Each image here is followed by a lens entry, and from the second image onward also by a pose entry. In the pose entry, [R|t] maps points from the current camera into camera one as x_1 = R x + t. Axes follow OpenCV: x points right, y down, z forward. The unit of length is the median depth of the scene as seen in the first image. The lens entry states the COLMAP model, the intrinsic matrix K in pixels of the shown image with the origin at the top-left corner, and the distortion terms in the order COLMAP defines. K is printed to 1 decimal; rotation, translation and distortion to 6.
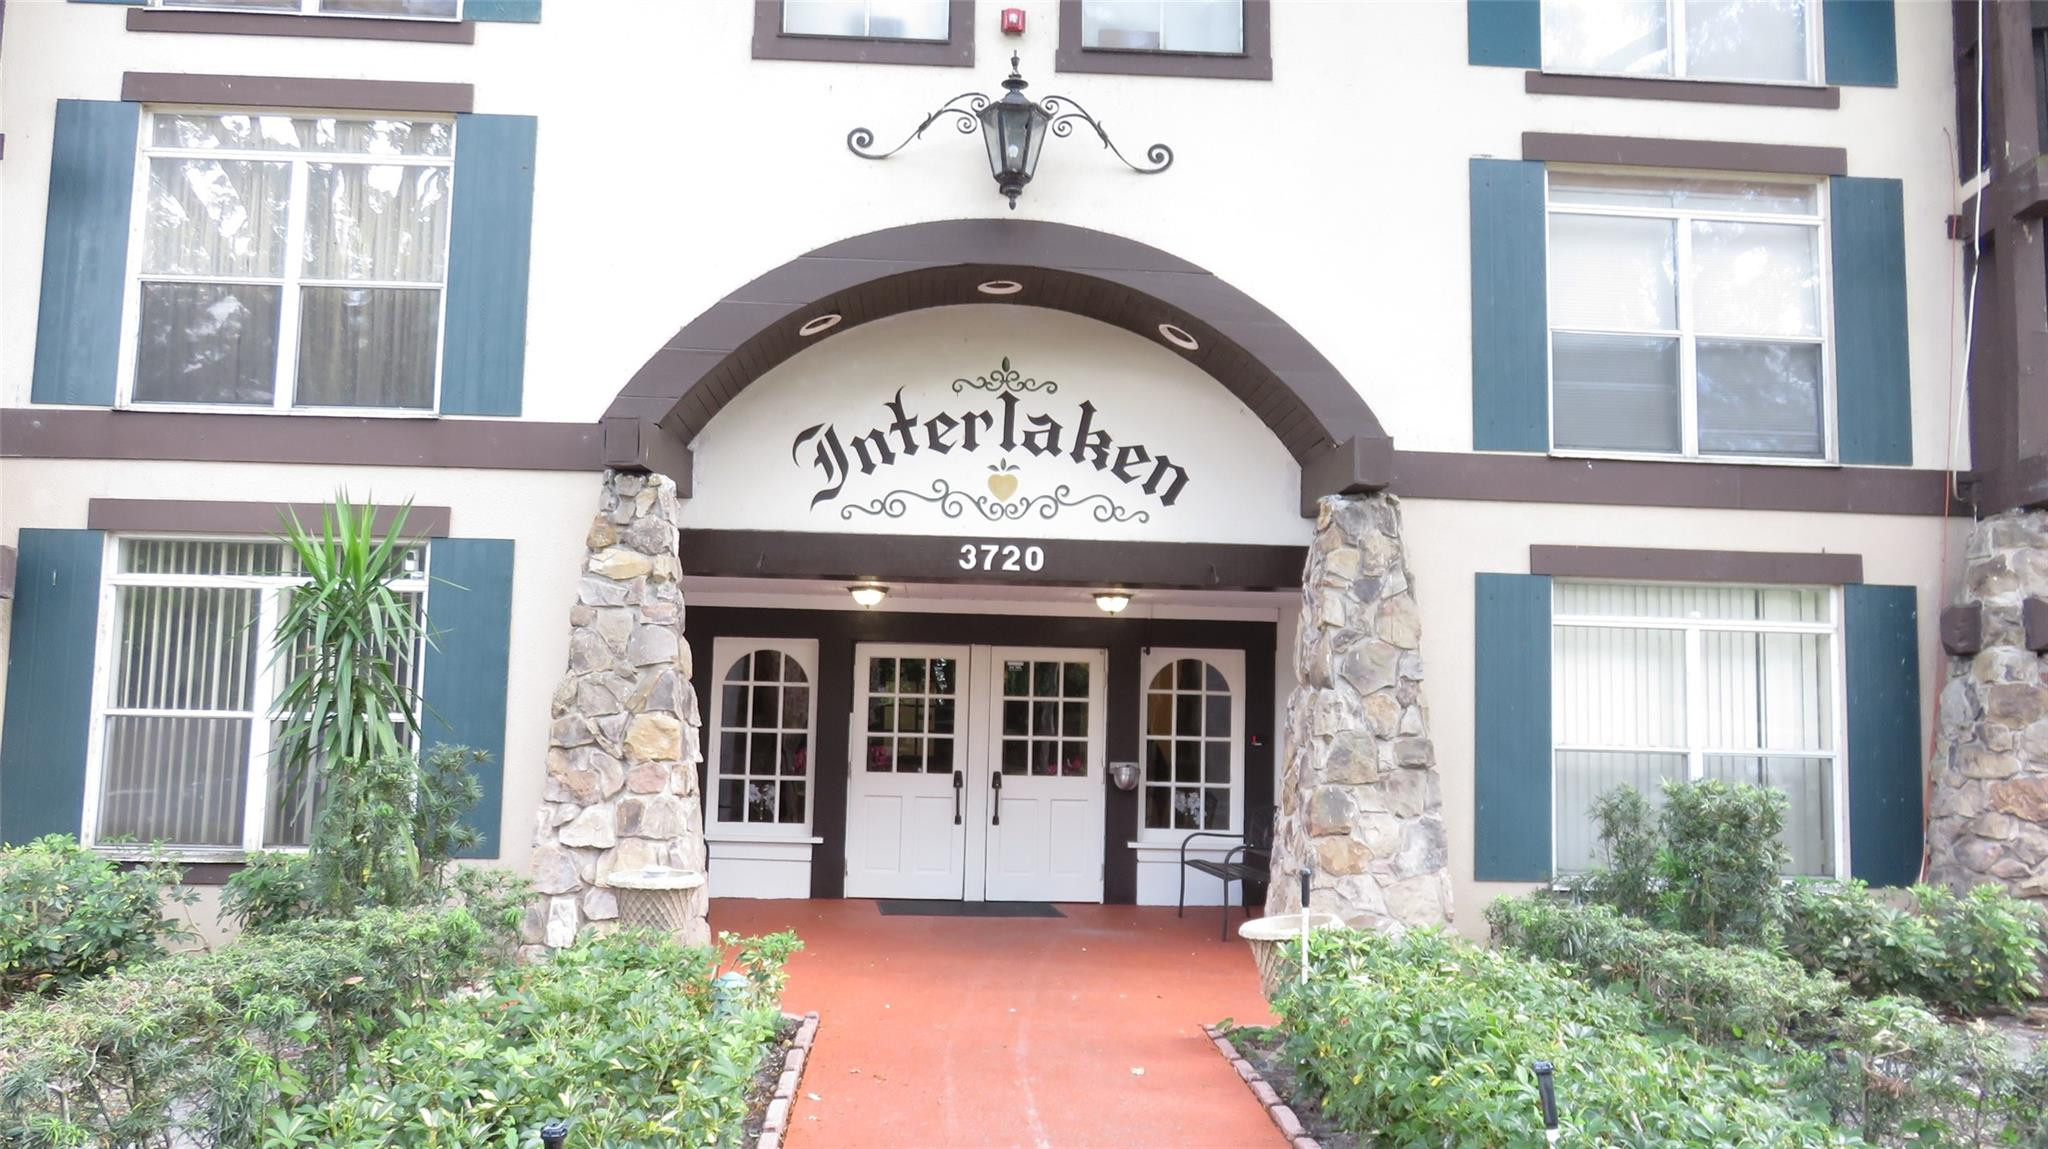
lens RADIAL K [[1526.2, 0, 1024.0], [0, 1526.2, 574.5], [0, 0, 1]] dist [-0.008740, 0.001450]
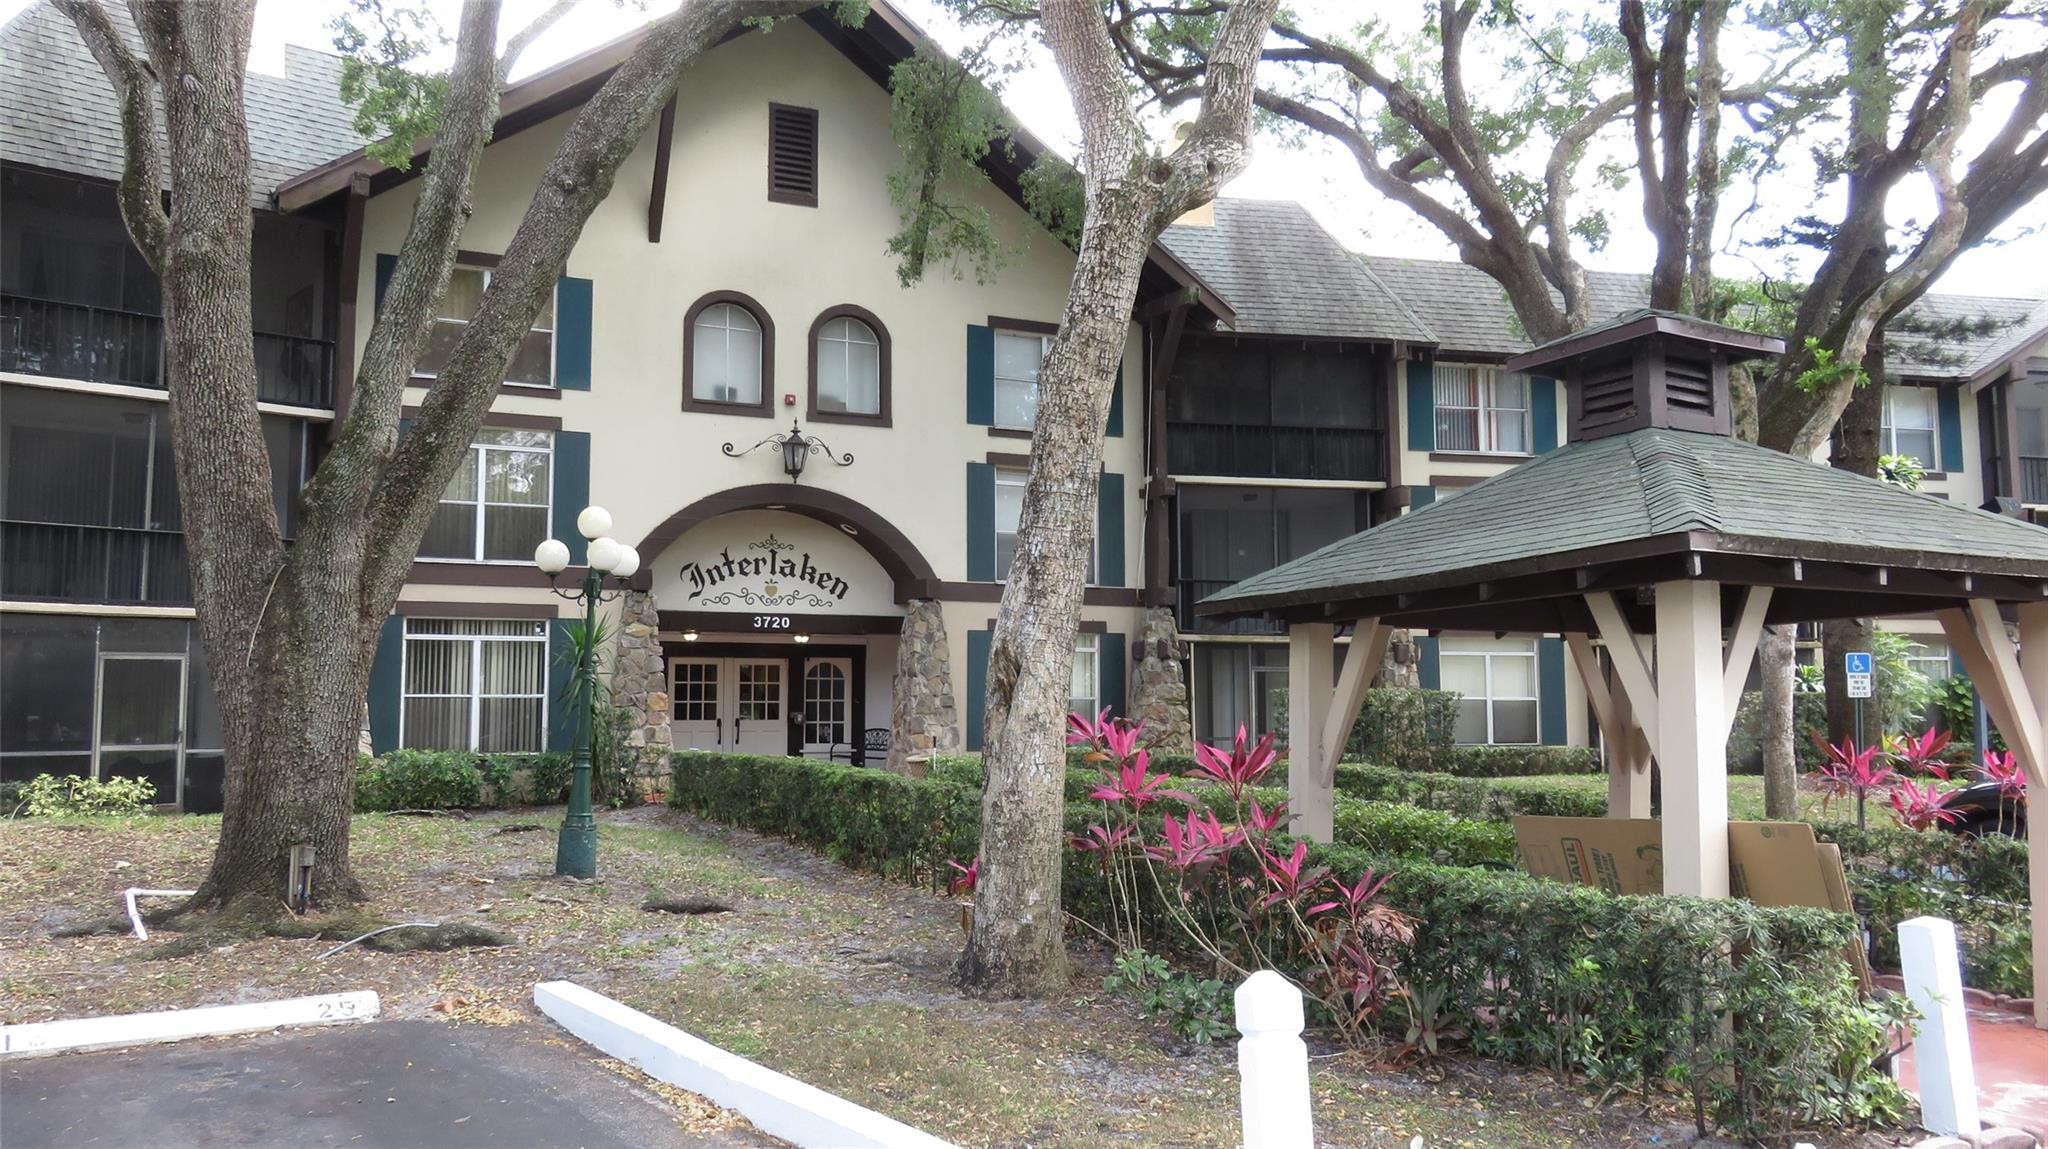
lens RADIAL K [[1467.6, 0, 1024.0], [0, 1467.6, 574.5], [0, 0, 1]] dist [-0.058290, 0.001469]
pose [[0.919088, 0.009626, 0.393934, -0.533234], [-0.014284, 0.999858, 0.008893, -0.107421], [-0.393793, -0.013801, 0.919096, -1.173240]]
